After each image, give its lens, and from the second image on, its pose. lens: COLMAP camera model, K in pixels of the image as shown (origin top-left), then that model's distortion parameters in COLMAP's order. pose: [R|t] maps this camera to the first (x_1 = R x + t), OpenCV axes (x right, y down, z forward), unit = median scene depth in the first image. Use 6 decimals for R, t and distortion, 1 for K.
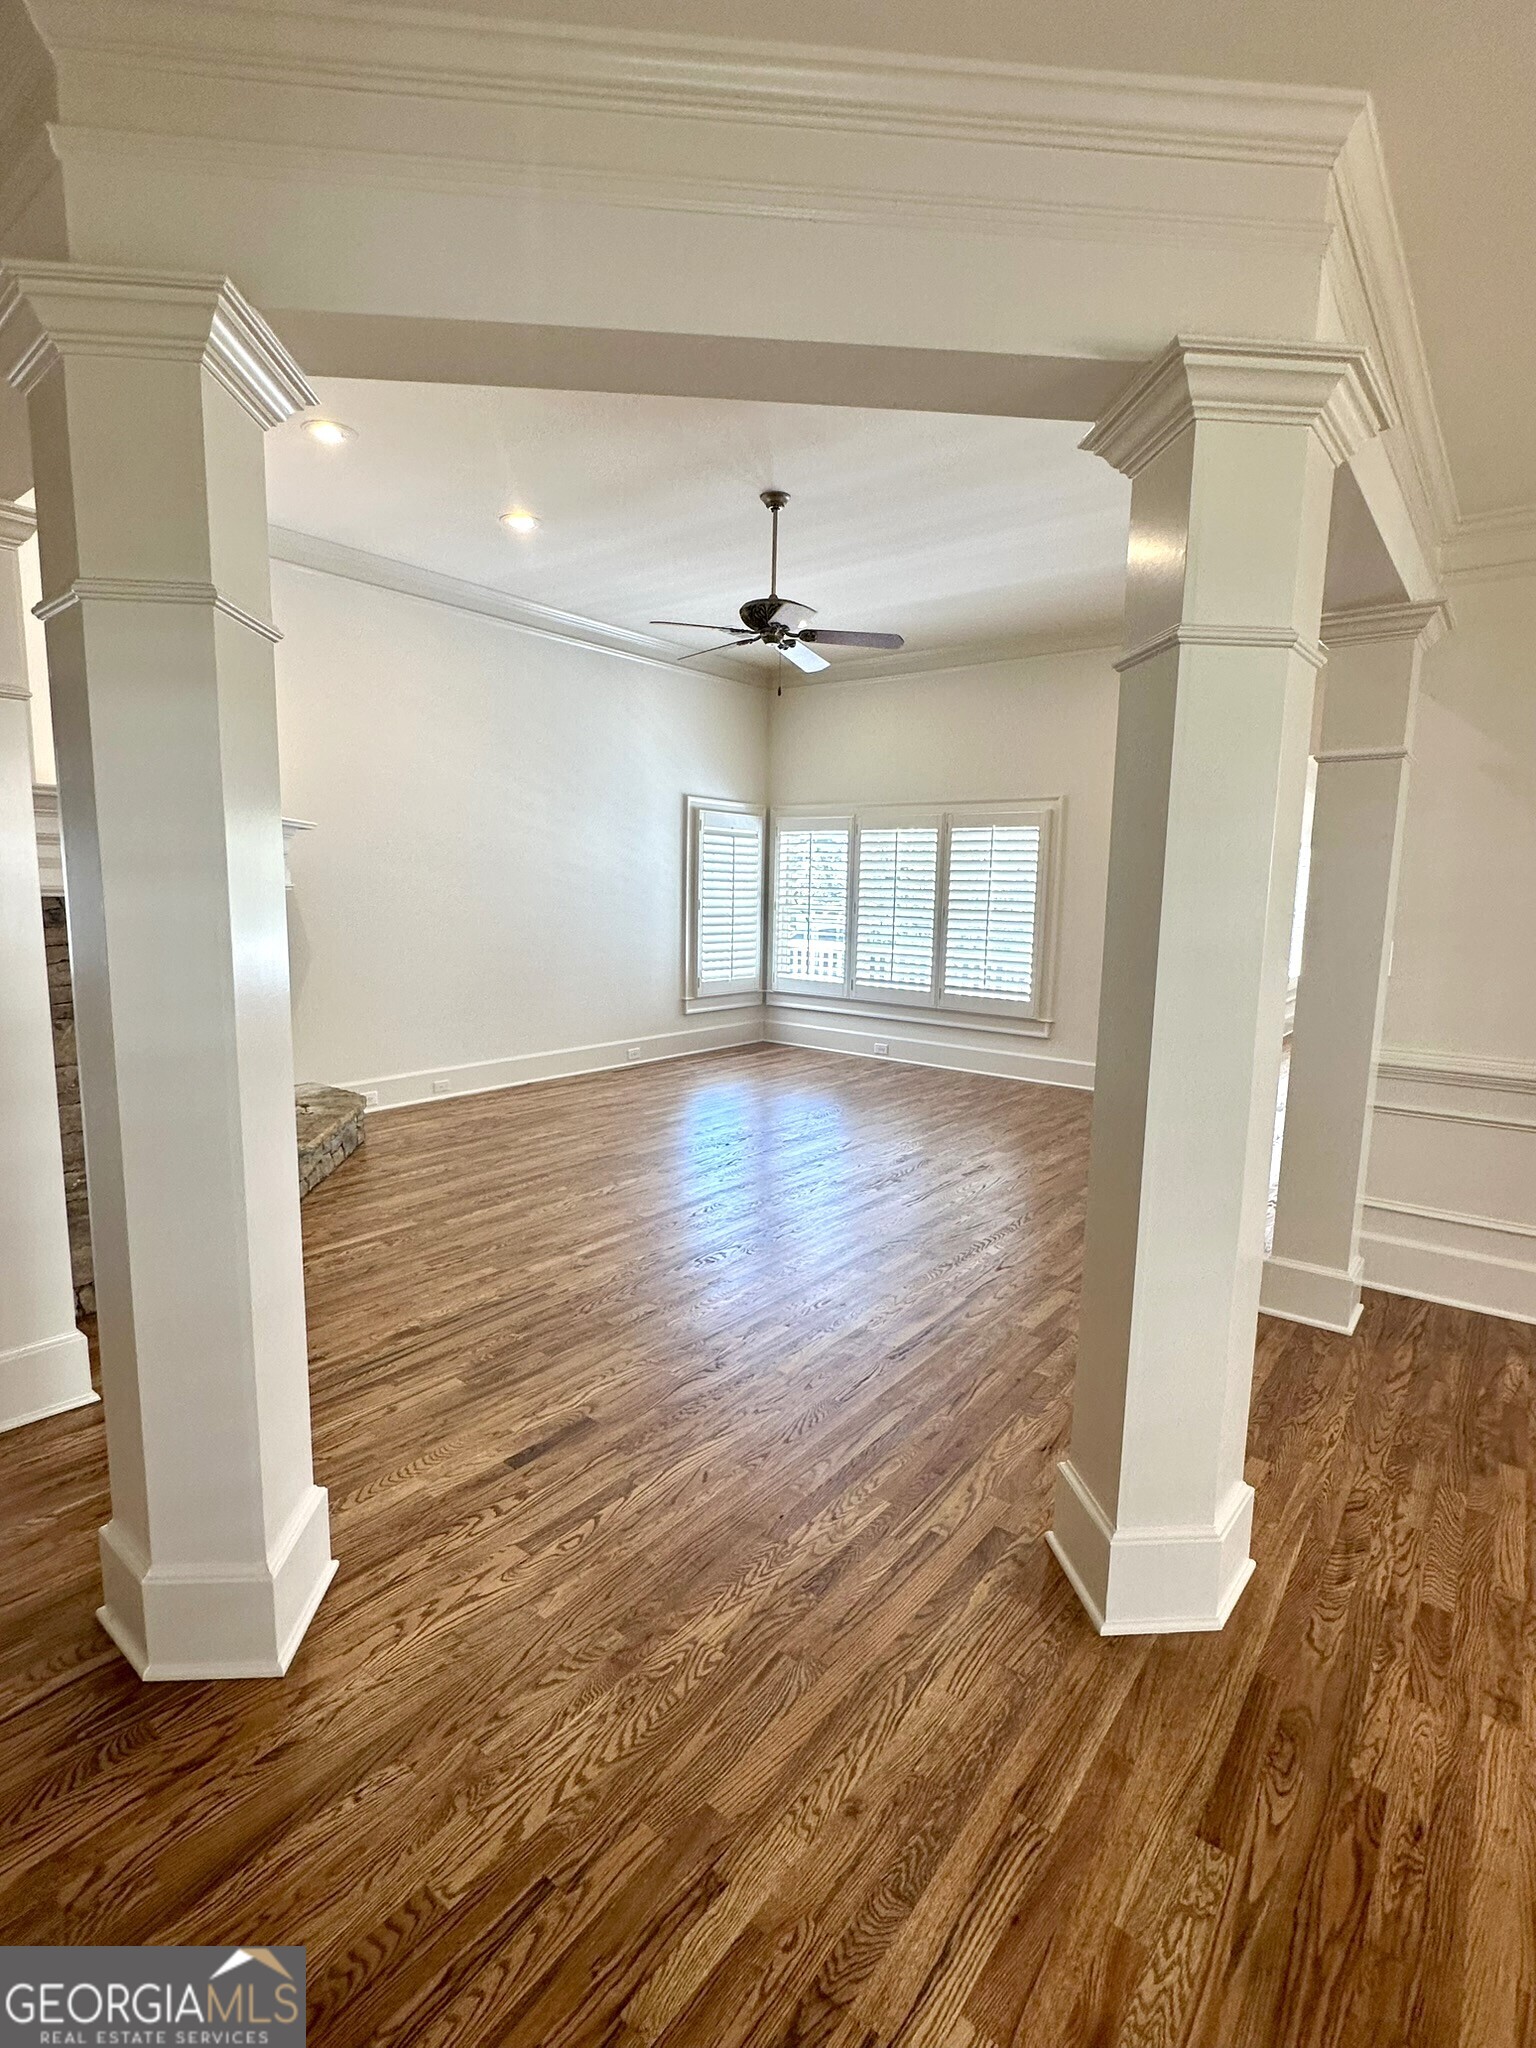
lens RADIAL K [[977.4, 0, 765.6], [0, 977.4, 1024.3], [0, 0, 1]] dist [-0.002945, 0.000515]
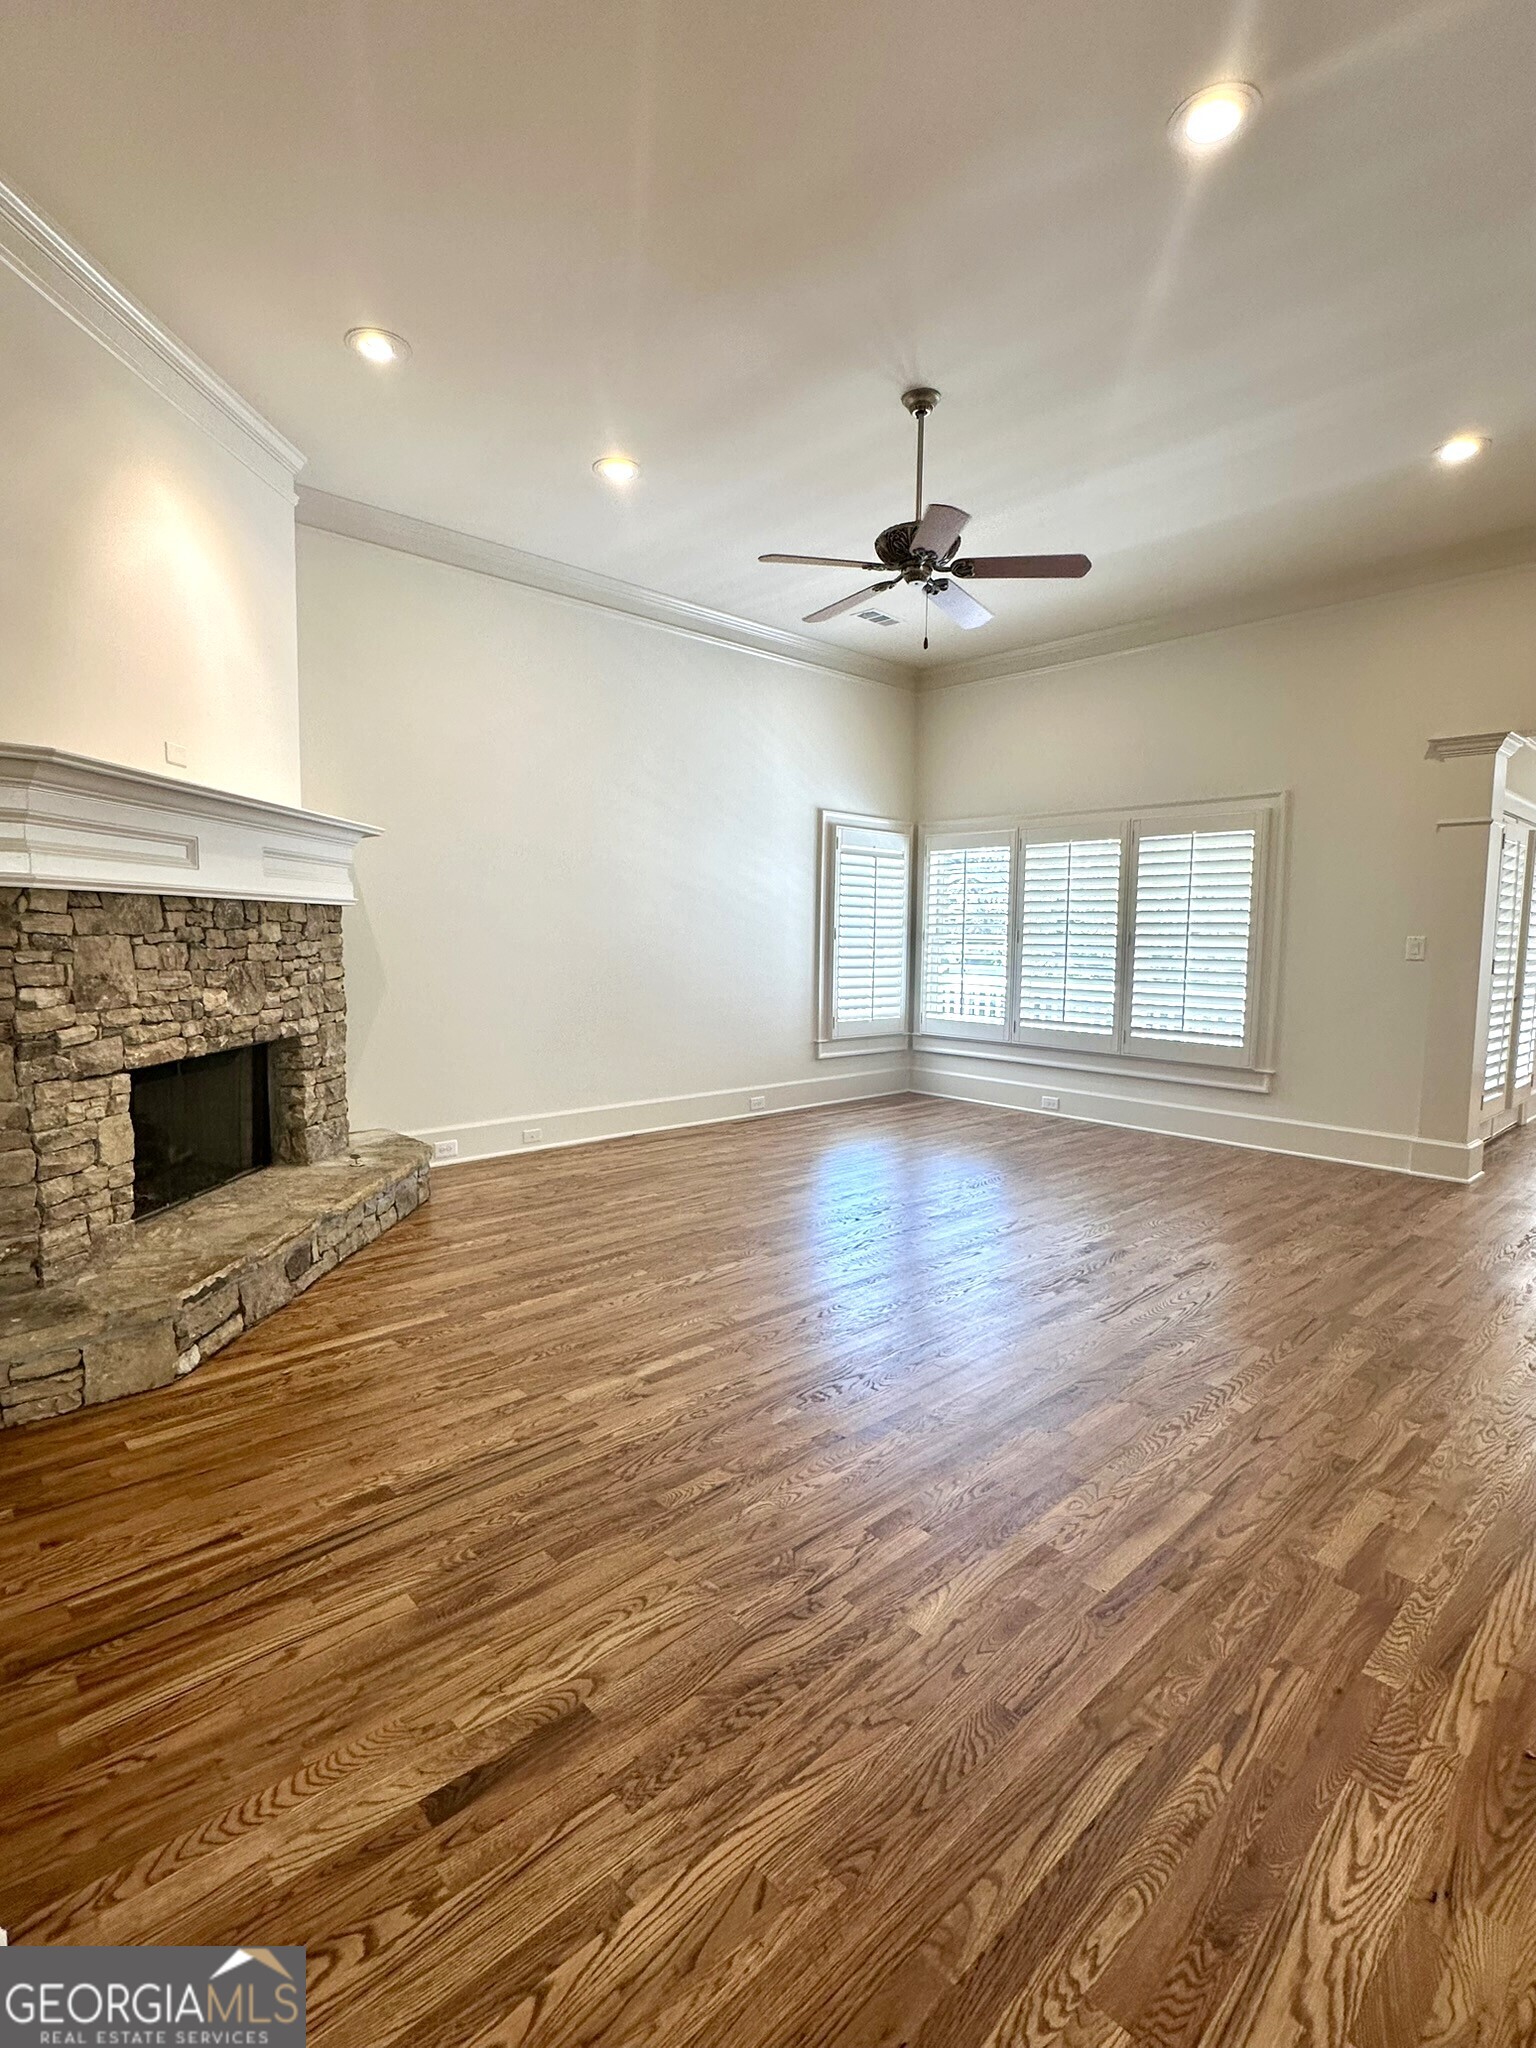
lens RADIAL K [[977.4, 0, 765.6], [0, 977.4, 1024.3], [0, 0, 1]] dist [-0.002945, 0.000515]
pose [[0.987992, 0.006253, -0.154381, 0.010332], [-0.014429, 0.998548, -0.051900, 0.008300], [0.153832, 0.053504, 0.986647, 0.231125]]
